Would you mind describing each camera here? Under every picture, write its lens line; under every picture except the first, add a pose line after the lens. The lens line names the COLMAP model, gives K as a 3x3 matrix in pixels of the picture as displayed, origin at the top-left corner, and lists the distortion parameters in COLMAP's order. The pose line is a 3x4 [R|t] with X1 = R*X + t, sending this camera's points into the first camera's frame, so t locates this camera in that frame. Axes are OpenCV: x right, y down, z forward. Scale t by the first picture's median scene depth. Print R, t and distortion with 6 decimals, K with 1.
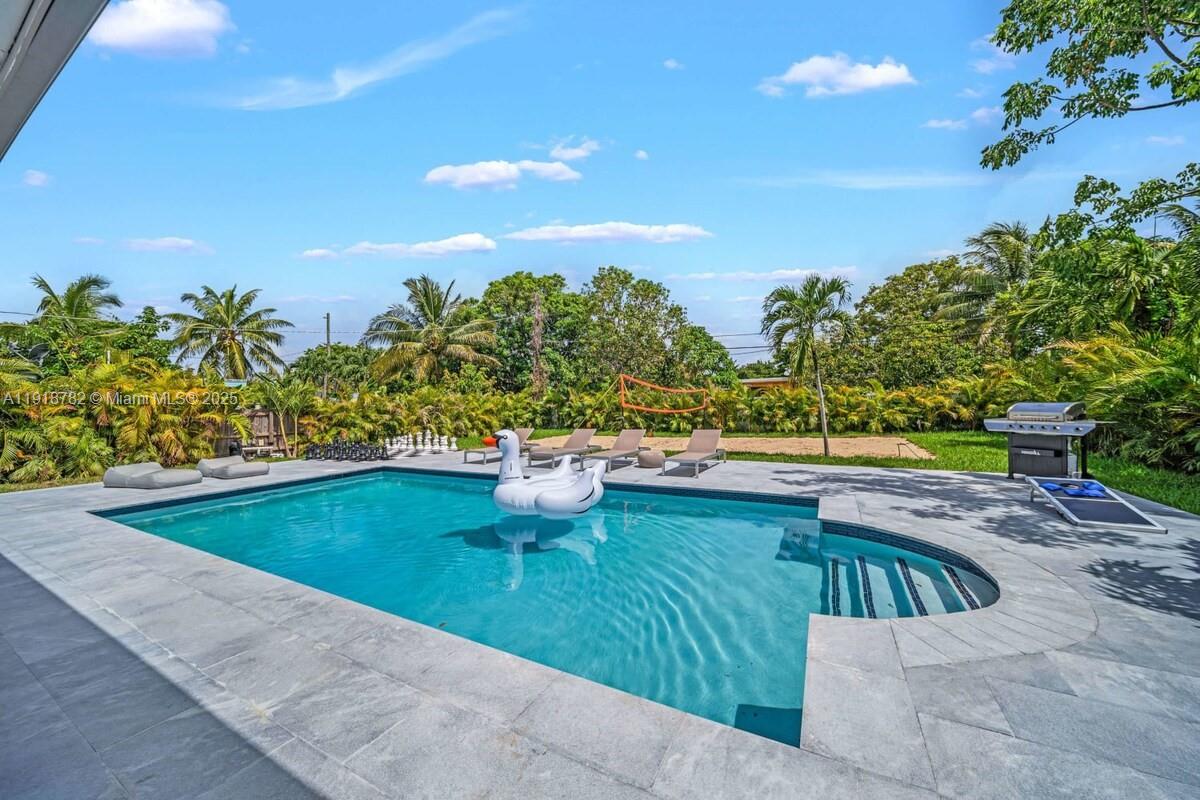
lens RADIAL K [[425.6, 0, 602.7], [0, 425.6, 395.0], [0, 0, 1]] dist [-0.000065, -0.000185]
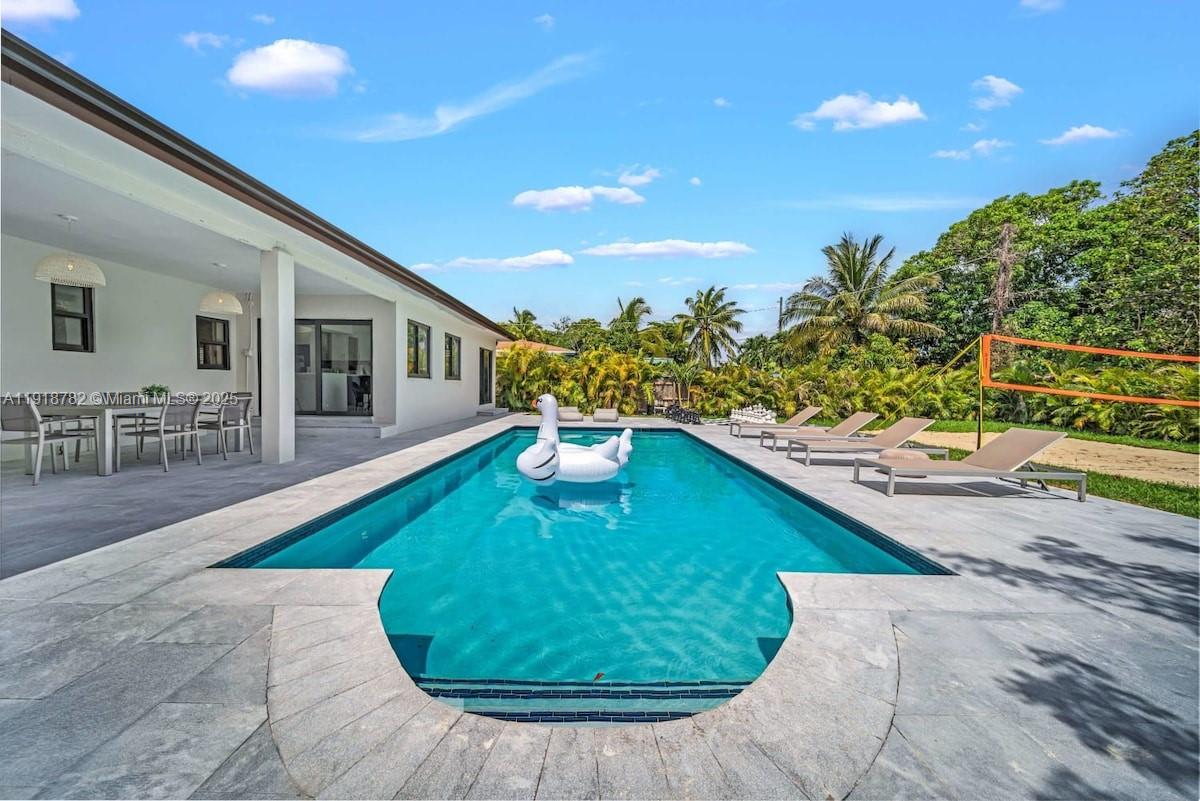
lens RADIAL K [[425.6, 0, 602.7], [0, 425.6, 395.5], [0, 0, 1]] dist [-0.000065, -0.000185]
pose [[0.475263, 0.055120, -0.878116, 0.170489], [-0.011573, 0.998341, 0.056403, 0.005889], [0.879768, -0.016644, 0.475112, 0.106014]]
